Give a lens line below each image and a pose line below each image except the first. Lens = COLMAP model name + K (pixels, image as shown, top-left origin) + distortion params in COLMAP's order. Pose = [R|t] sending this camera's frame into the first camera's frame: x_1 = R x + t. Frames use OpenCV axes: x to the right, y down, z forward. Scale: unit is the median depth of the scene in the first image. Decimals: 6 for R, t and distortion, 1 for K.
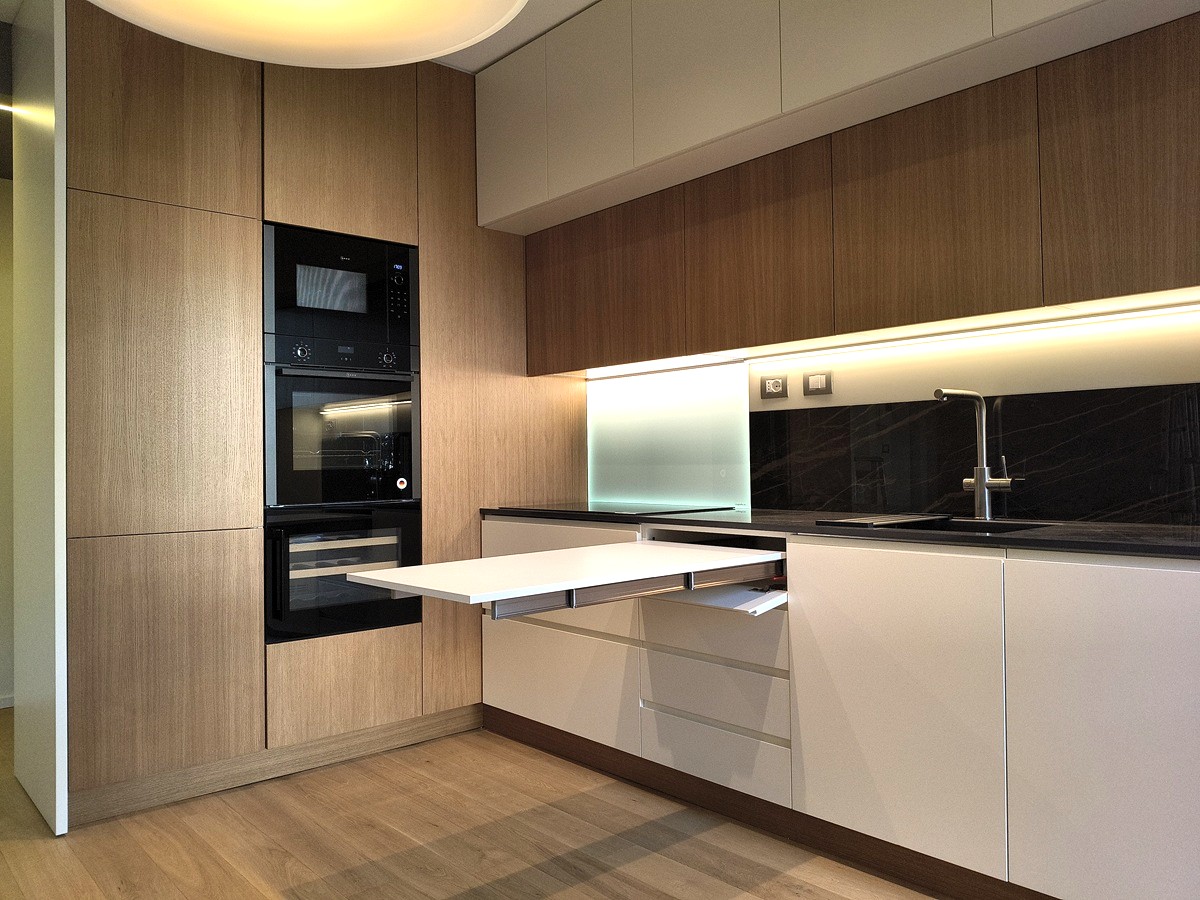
lens RADIAL K [[897.9, 0, 600.0], [0, 897.9, 450.0], [0, 0, 1]] dist [-0.007422, -0.012667]
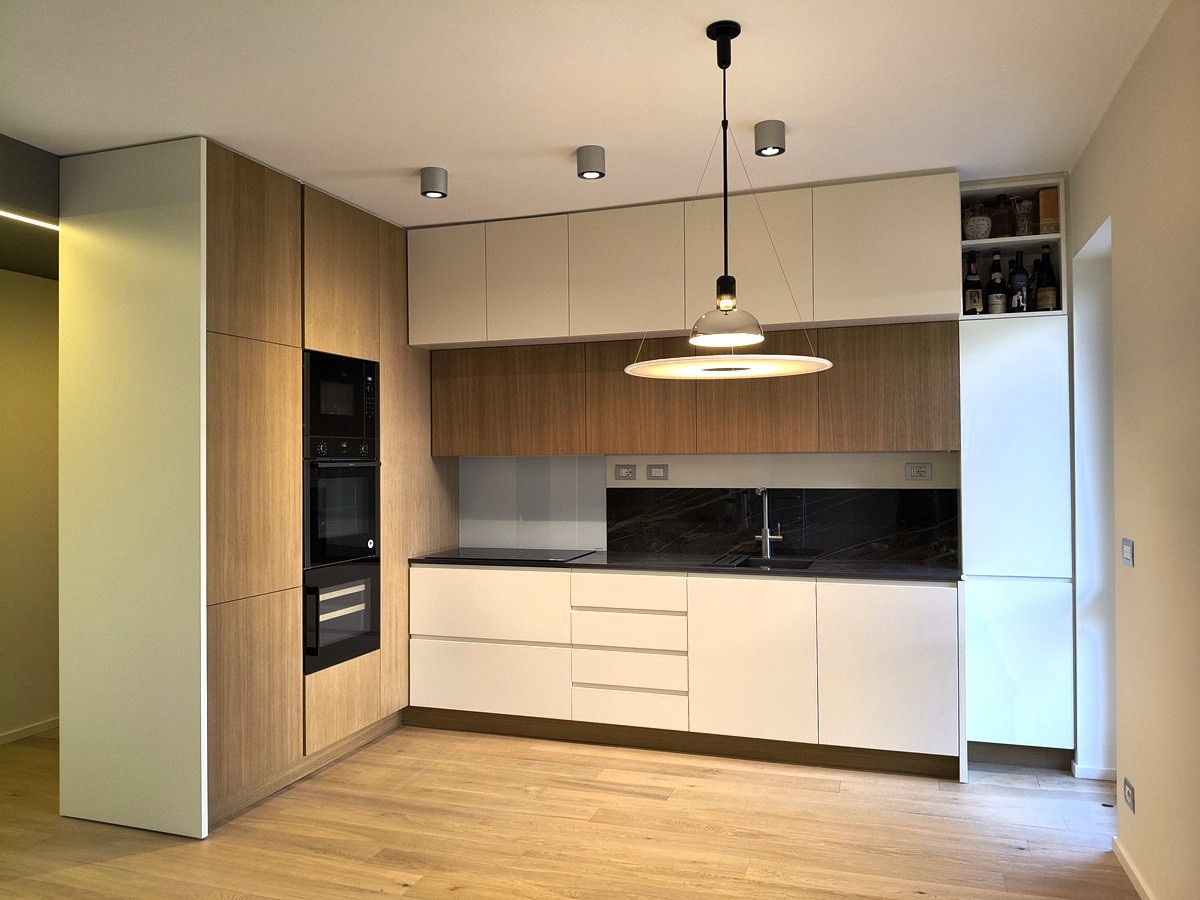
lens RADIAL K [[897.9, 0, 600.0], [0, 897.9, 450.0], [0, 0, 1]] dist [-0.007422, -0.012667]
pose [[0.867876, 0.011846, 0.496639, -0.635552], [-0.011014, 0.999929, -0.004603, -0.106647], [-0.496658, -0.001475, 0.867945, -0.333223]]
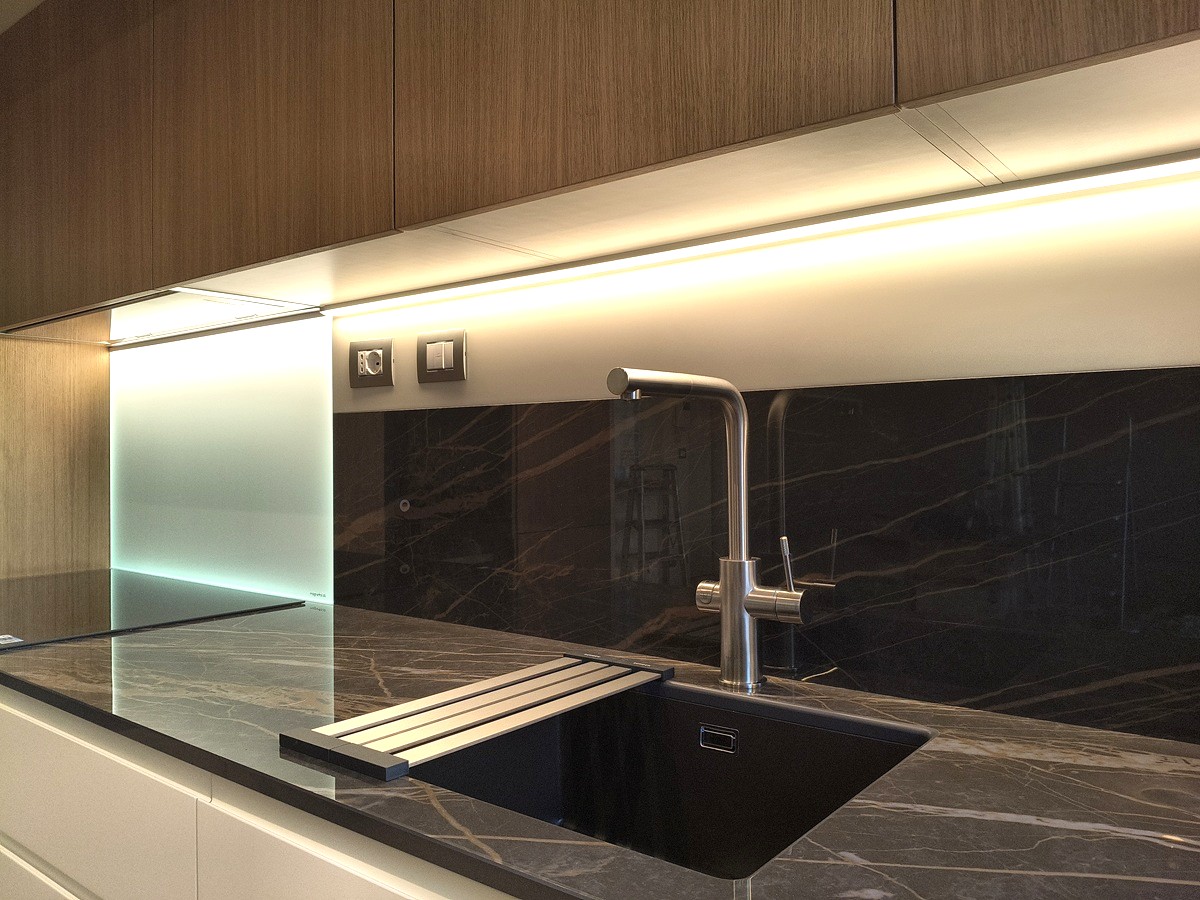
lens RADIAL K [[917.7, 0, 600.0], [0, 917.7, 450.0], [0, 0, 1]] dist [0.059009, -0.115544]
pose [[0.984973, 0.009821, 0.172427, 0.239441], [-0.011172, 0.999914, 0.006866, -0.028564], [-0.172345, -0.008689, 0.984998, 0.488568]]
